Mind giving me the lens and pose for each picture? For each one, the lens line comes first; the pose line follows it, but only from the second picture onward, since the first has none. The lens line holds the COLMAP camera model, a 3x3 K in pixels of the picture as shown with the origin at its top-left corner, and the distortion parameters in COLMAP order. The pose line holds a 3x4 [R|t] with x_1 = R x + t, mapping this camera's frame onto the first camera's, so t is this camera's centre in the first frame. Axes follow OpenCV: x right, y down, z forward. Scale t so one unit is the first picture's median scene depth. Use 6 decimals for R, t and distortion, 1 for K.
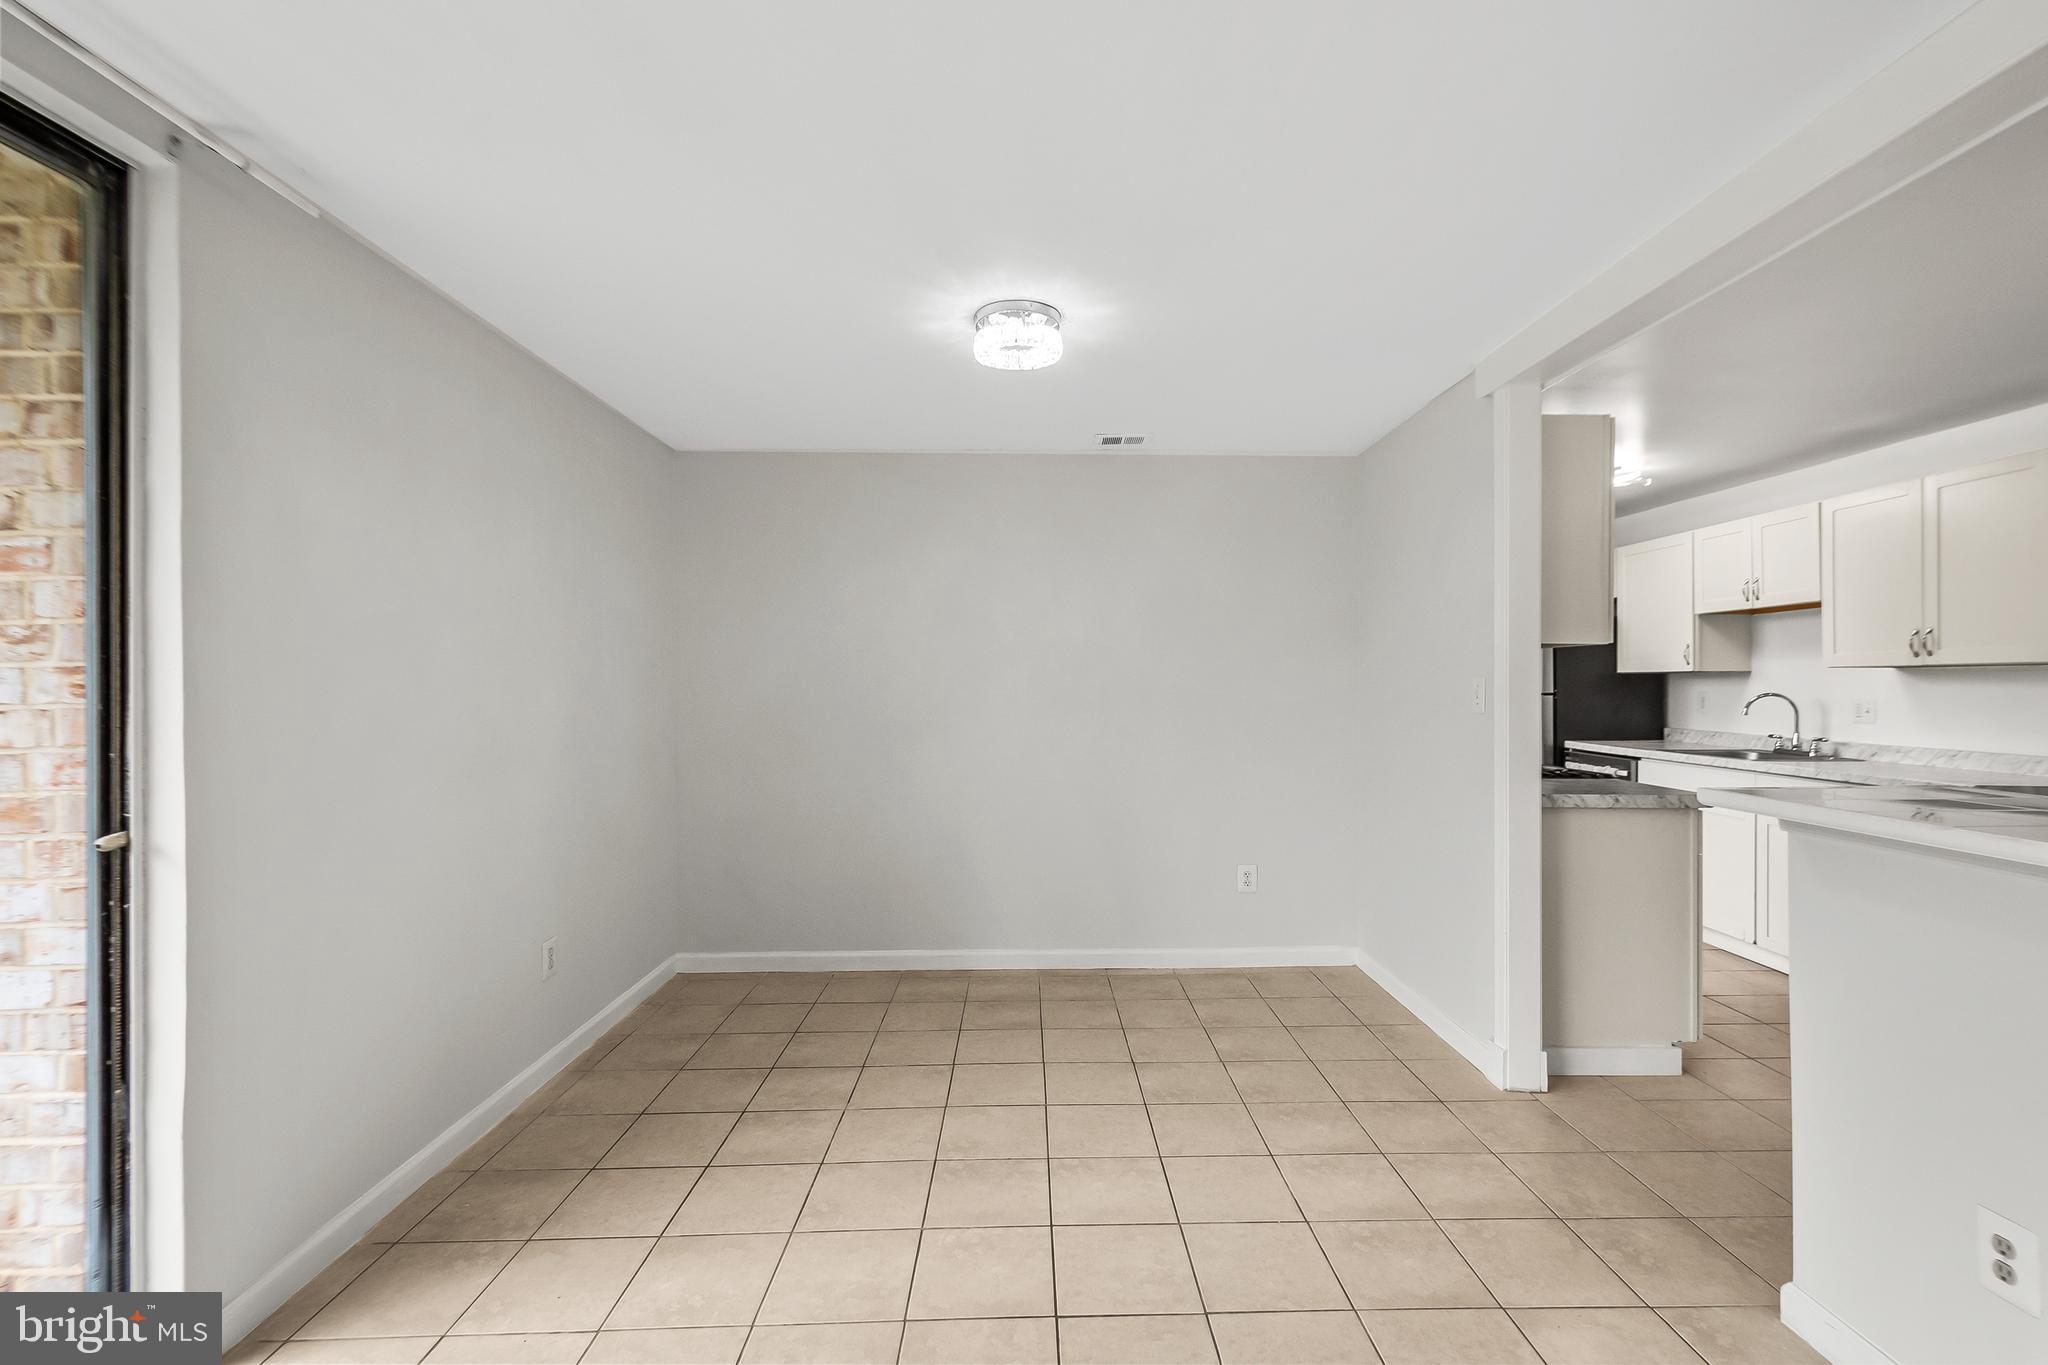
lens RADIAL K [[886.7, 0, 1039.7], [0, 886.7, 686.1], [0, 0, 1]] dist [0.002418, -0.000298]
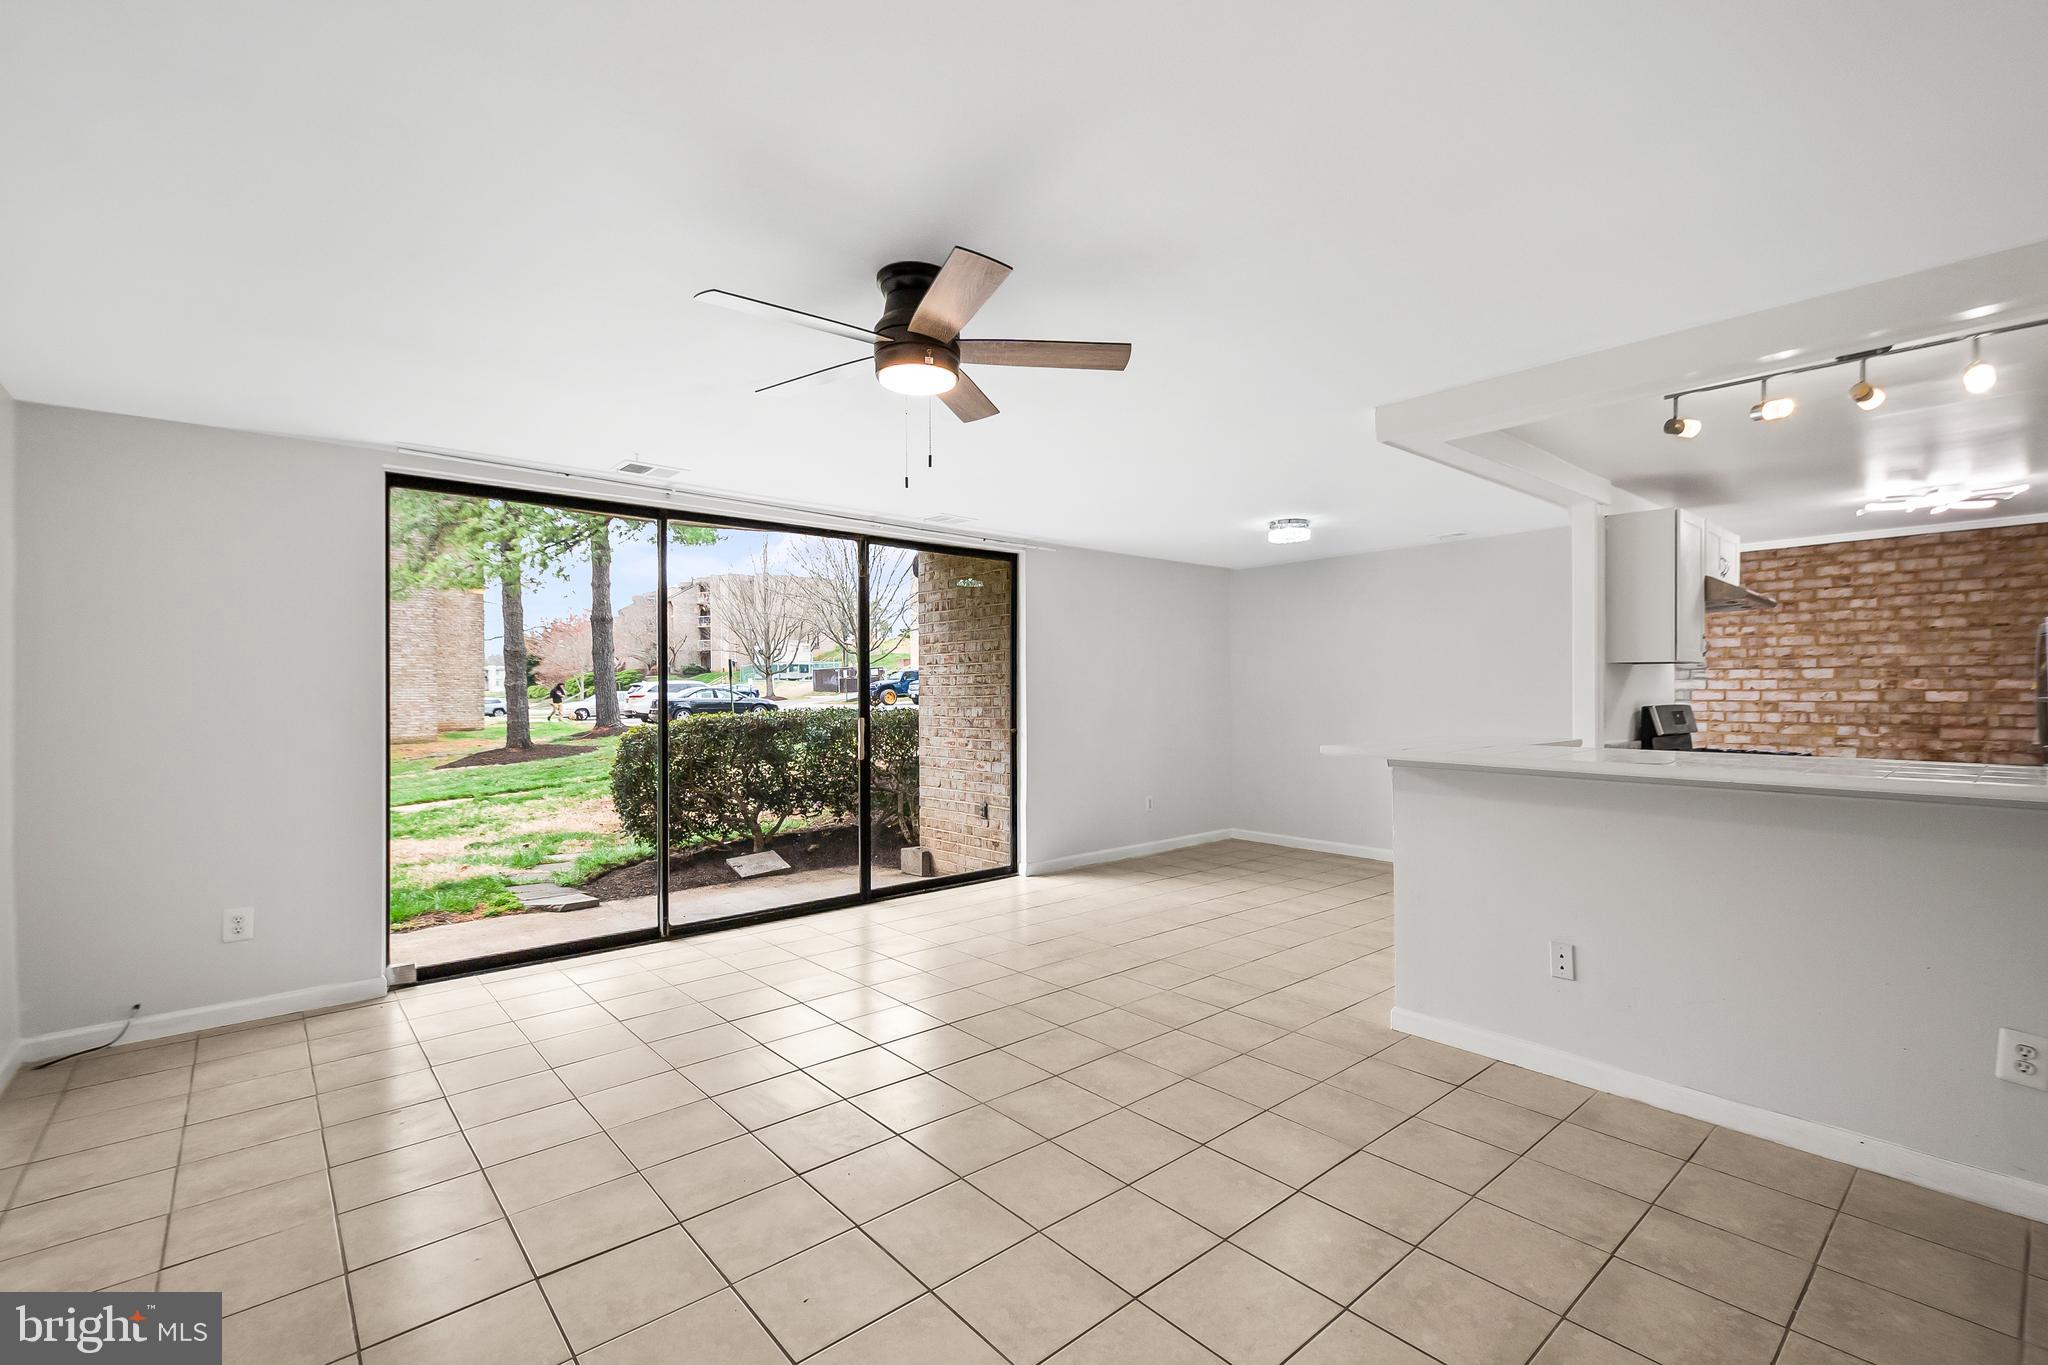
lens RADIAL K [[892.3, 0, 1051.4], [0, 892.3, 683.6], [0, 0, 1]] dist [0.006561, 0.000503]
pose [[0.649611, -0.004747, -0.760252, 0.846115], [-0.001250, 0.999972, -0.007313, 0.001297], [0.760266, 0.005701, 0.649587, -0.585073]]
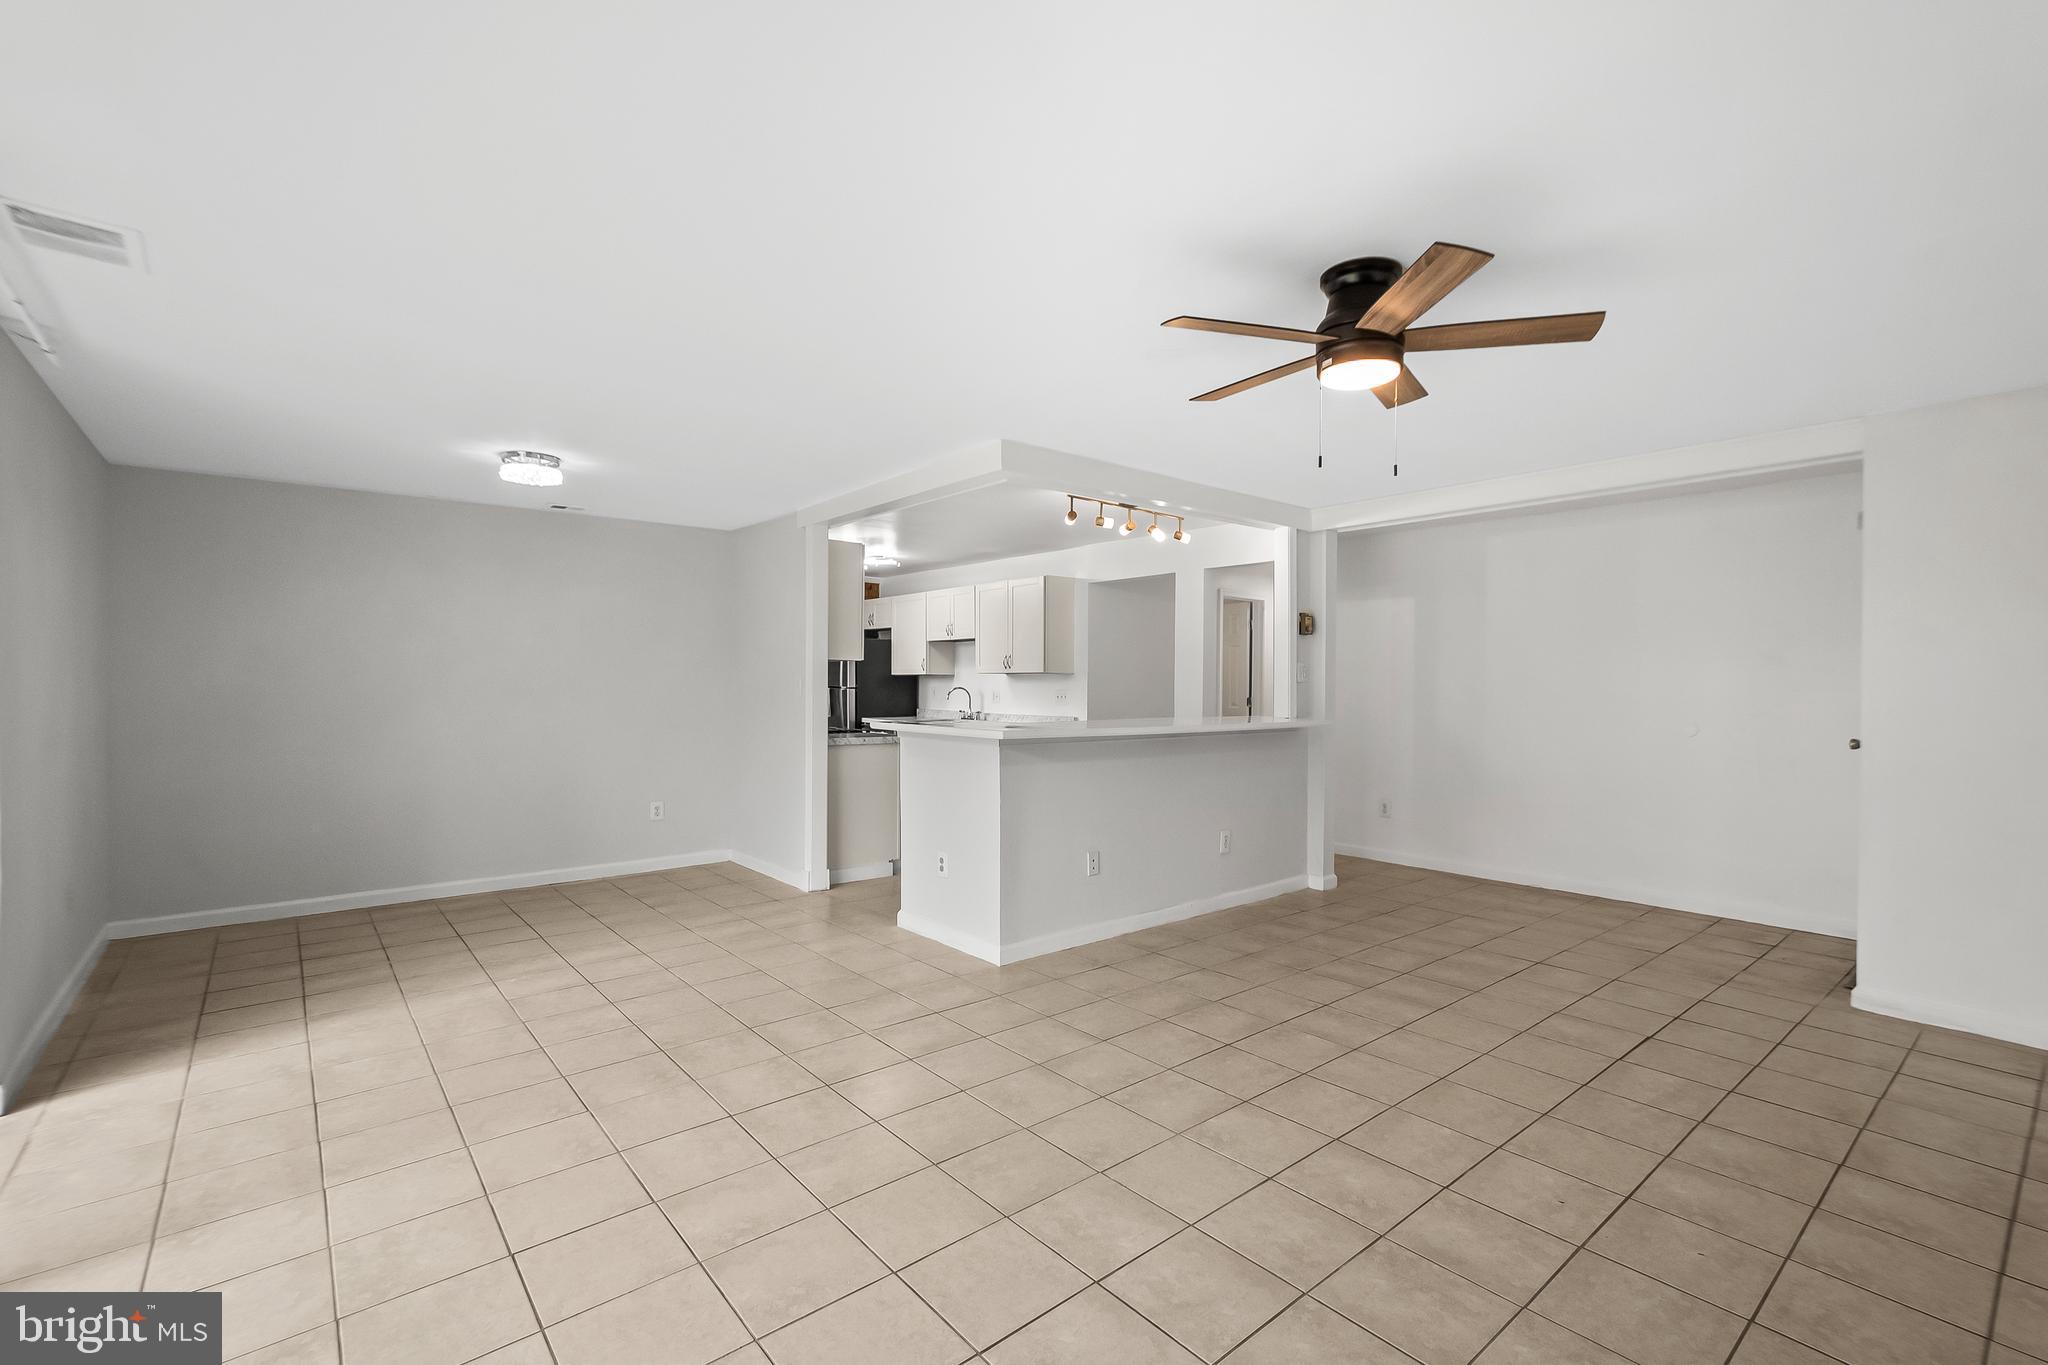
lens RADIAL K [[904.7, 0, 1034.9], [0, 904.7, 687.3], [0, 0, 1]] dist [0.007943, 0.000071]
pose [[0.781350, 0.002728, 0.624087, -0.230705], [-0.004457, 0.999989, 0.001210, 0.006059], [-0.624077, -0.003727, 0.781354, -0.610270]]
